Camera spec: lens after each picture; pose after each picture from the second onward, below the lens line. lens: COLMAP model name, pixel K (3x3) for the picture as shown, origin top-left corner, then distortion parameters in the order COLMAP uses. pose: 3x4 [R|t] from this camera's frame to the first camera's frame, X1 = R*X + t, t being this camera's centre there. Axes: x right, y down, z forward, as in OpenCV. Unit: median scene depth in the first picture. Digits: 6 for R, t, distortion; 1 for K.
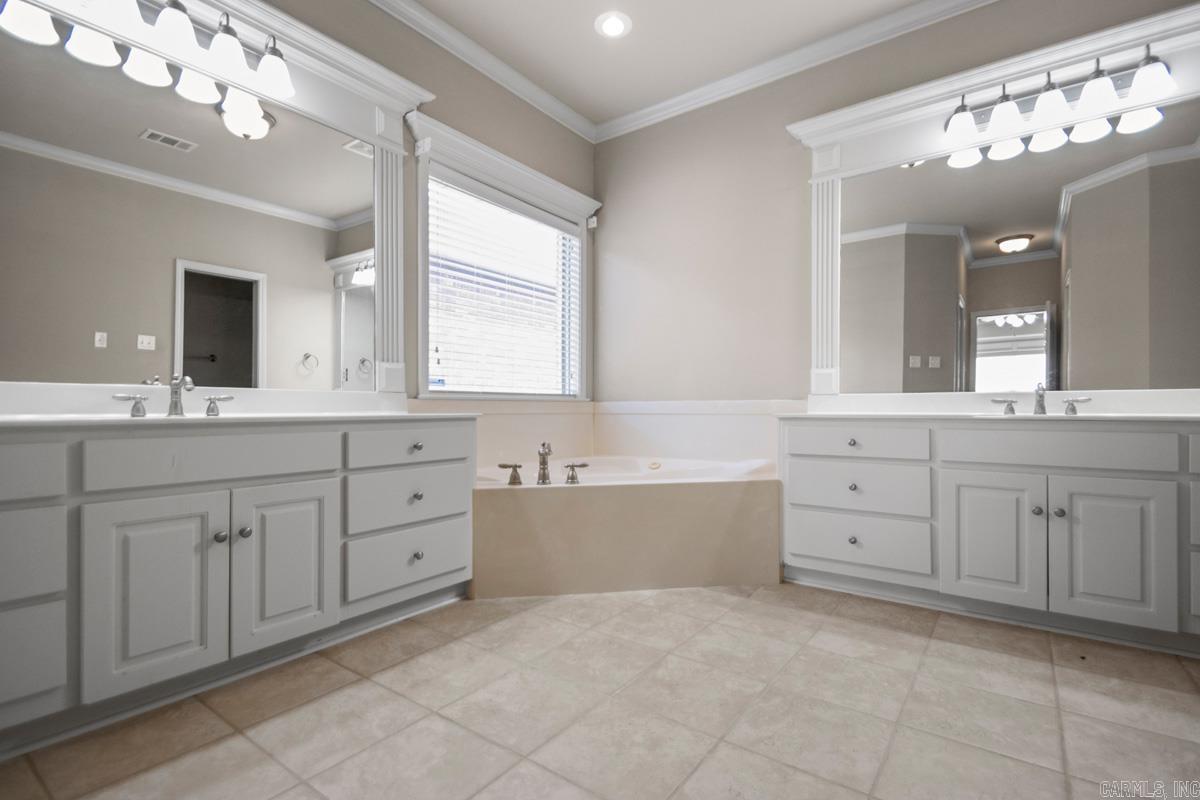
lens RADIAL K [[553.2, 0, 607.8], [0, 553.2, 406.5], [0, 0, 1]] dist [0.050480, -0.030114]
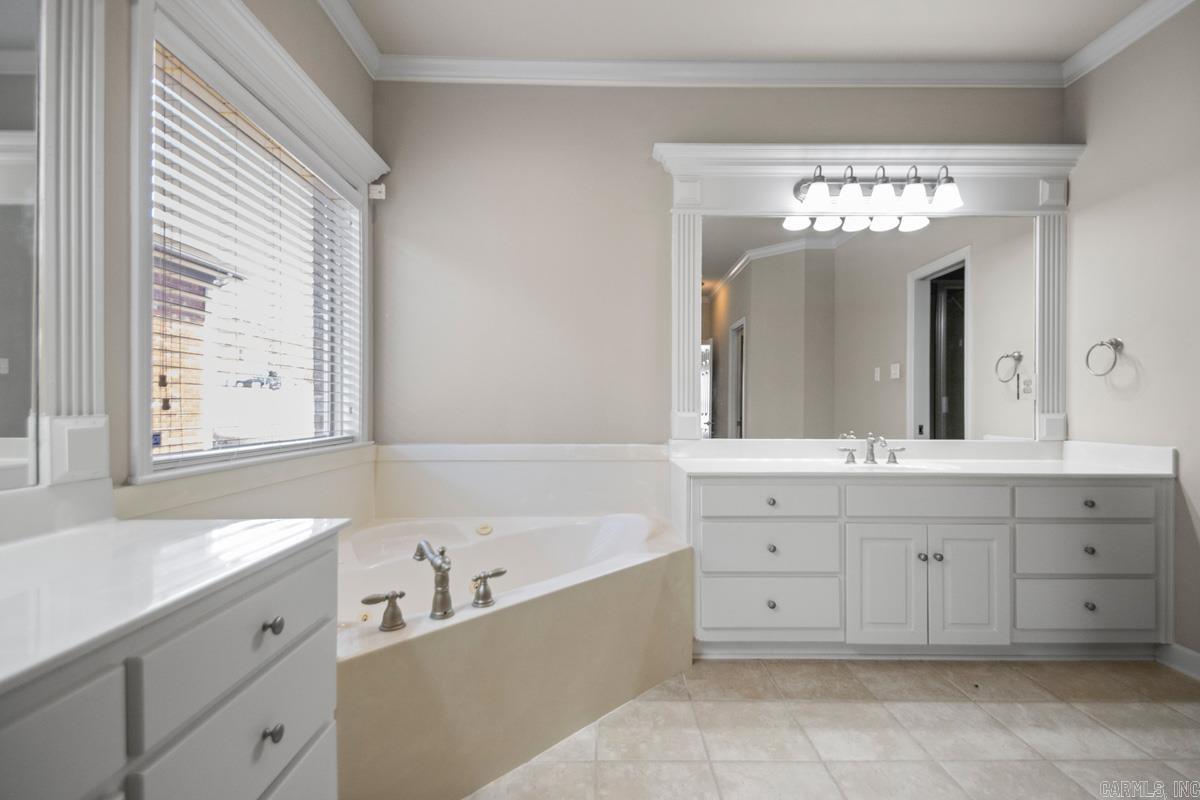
lens RADIAL K [[553.2, 0, 607.8], [0, 553.2, 406.5], [0, 0, 1]] dist [0.050480, -0.030114]
pose [[0.798742, 0.001469, 0.601672, -0.389045], [-0.005294, 0.999975, 0.004586, -0.110485], [-0.601651, -0.006848, 0.798730, 0.446975]]
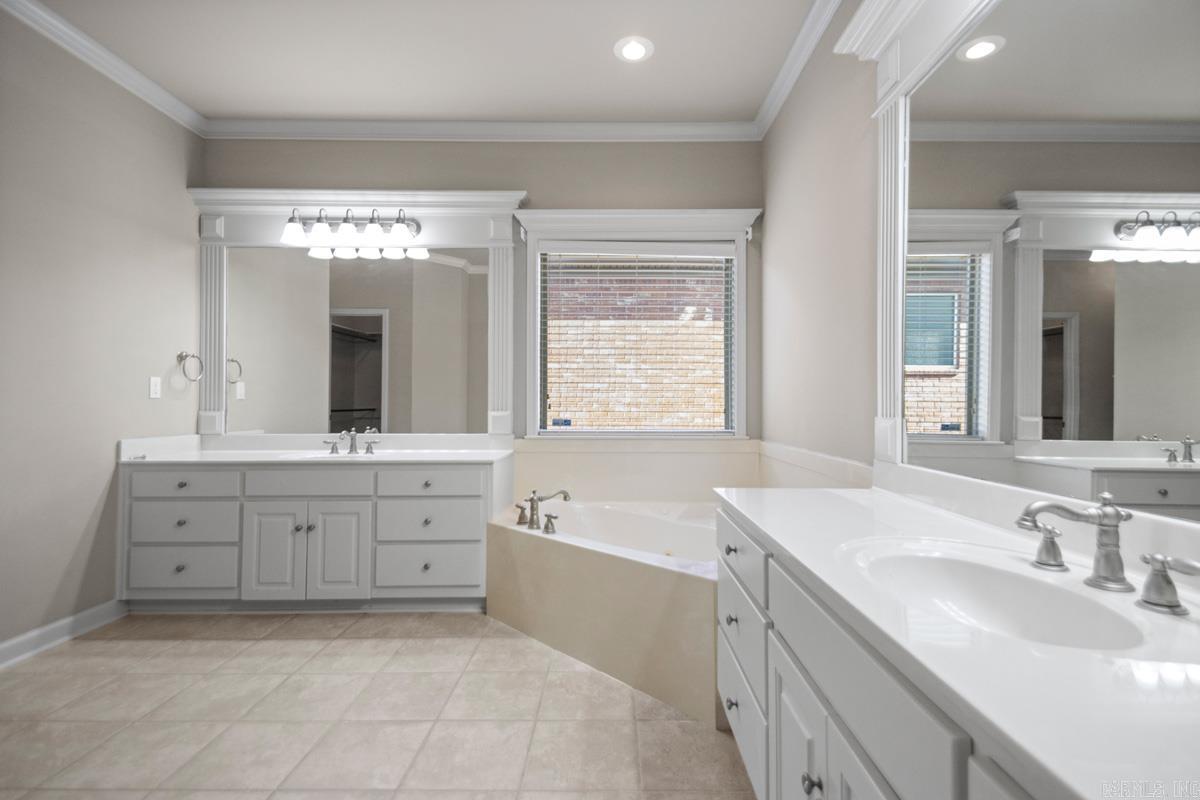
lens RADIAL K [[549.3, 0, 607.0], [0, 549.3, 399.0], [0, 0, 1]] dist [0.038628, -0.017103]
pose [[0.586549, -0.006774, -0.809885, 0.948982], [0.001511, 0.999972, -0.007269, -0.117911], [0.809912, 0.003040, 0.586543, 0.552316]]
